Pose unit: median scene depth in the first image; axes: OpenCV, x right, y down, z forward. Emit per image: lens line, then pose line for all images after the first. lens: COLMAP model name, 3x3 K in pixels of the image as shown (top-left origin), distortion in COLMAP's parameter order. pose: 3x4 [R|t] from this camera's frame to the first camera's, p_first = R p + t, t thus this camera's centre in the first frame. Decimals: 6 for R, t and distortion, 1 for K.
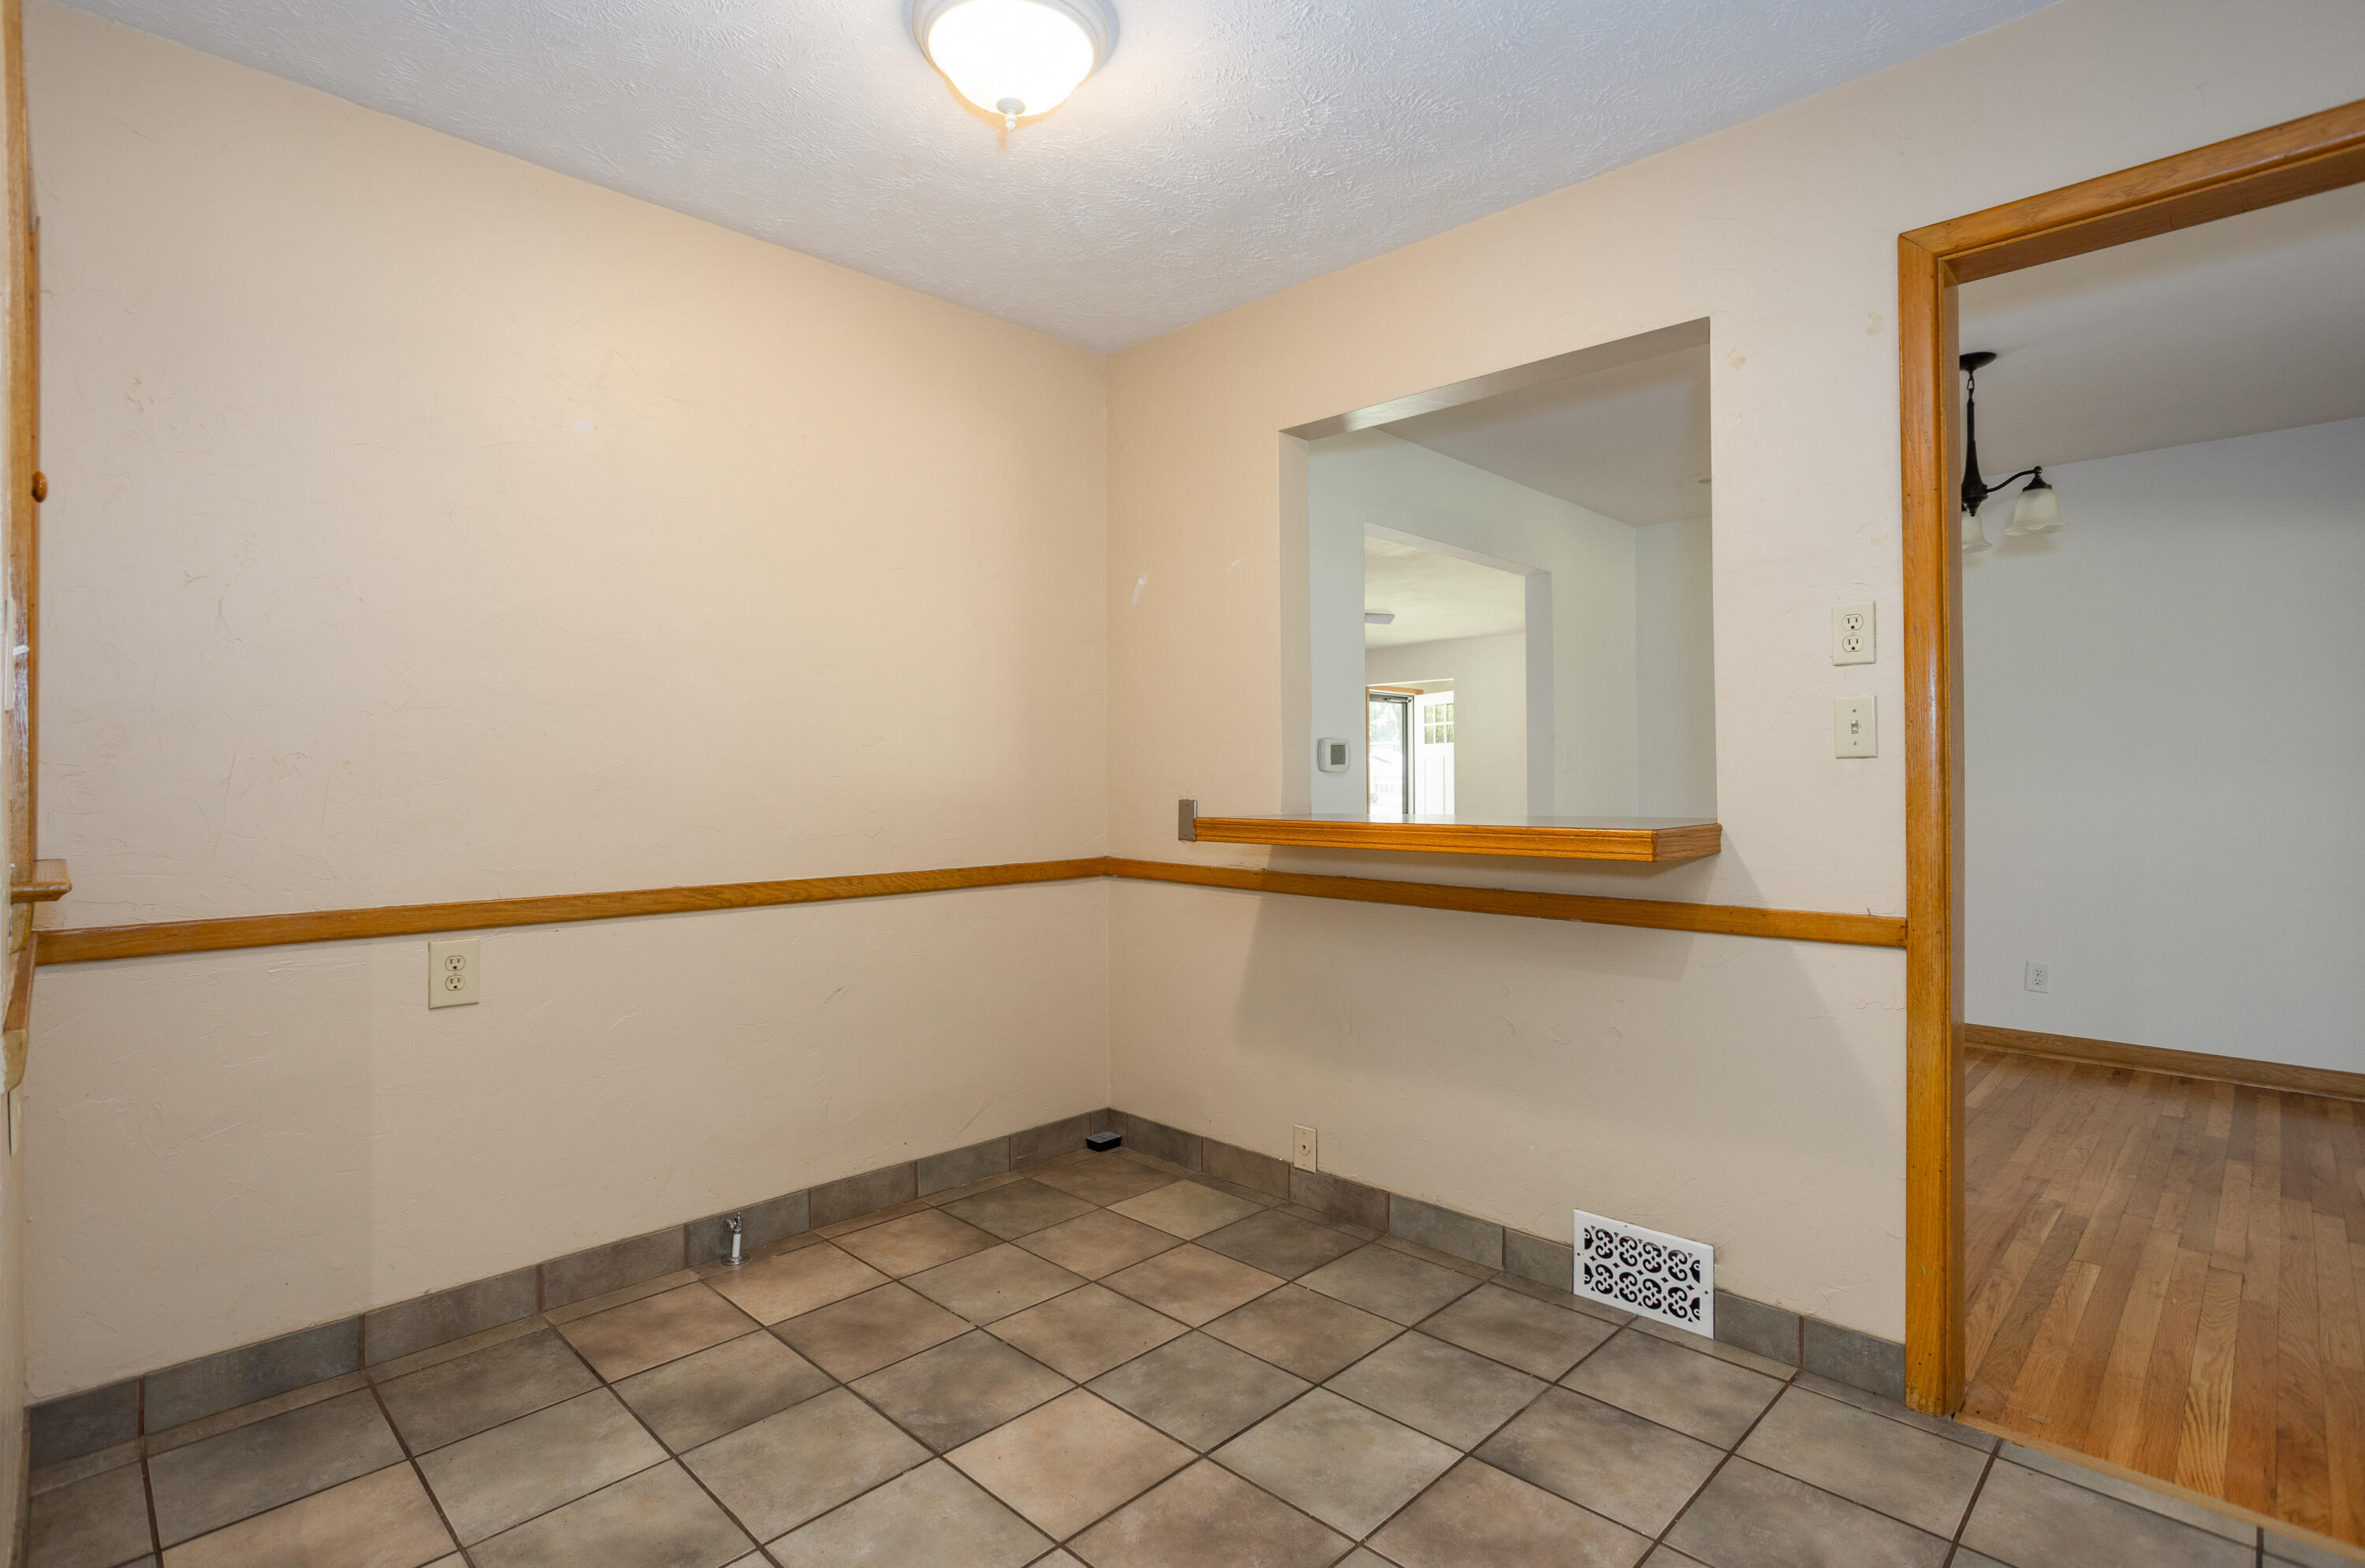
lens RADIAL K [[1148.7, 0, 1161.0], [0, 1148.7, 776.1], [0, 0, 1]] dist [-0.053668, 0.034888]
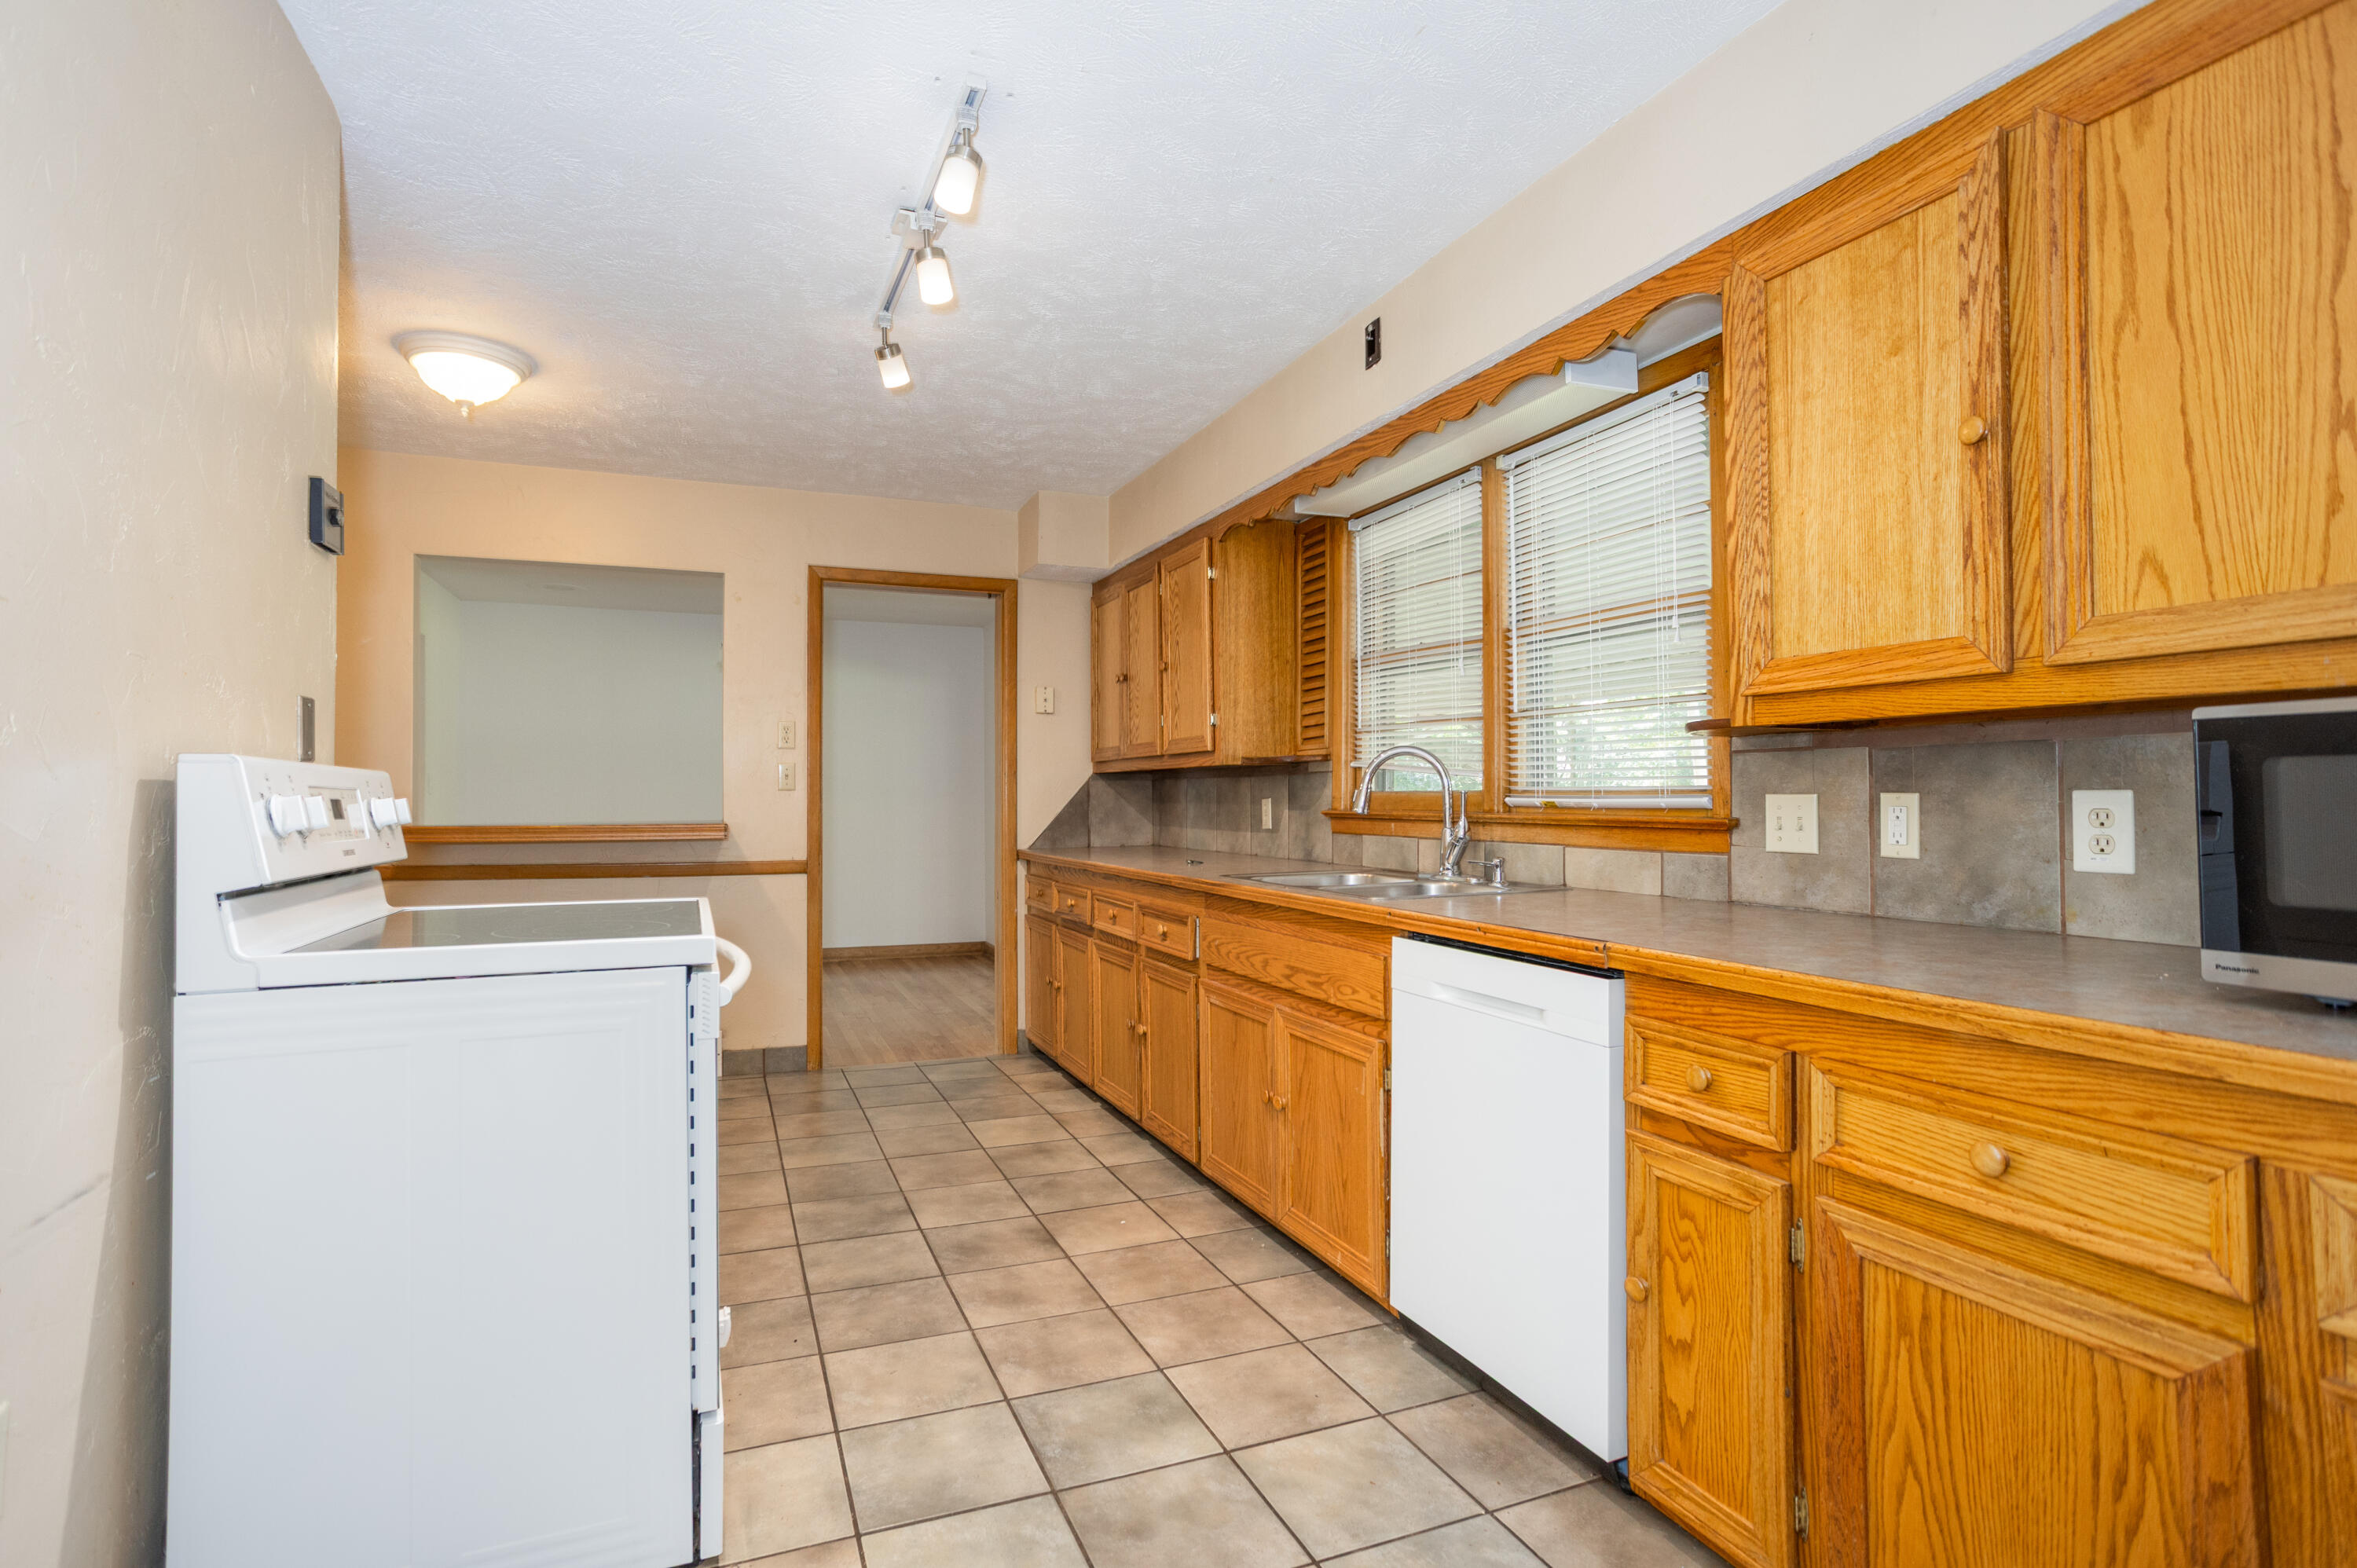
lens RADIAL K [[1144.8, 0, 1157.0], [0, 1144.8, 776.2], [0, 0, 1]] dist [-0.053668, 0.034888]
pose [[0.396367, 0.017501, 0.917925, -1.170149], [-0.000776, 0.999824, -0.018728, -0.001867], [-0.918092, 0.006711, 0.396311, -0.569910]]
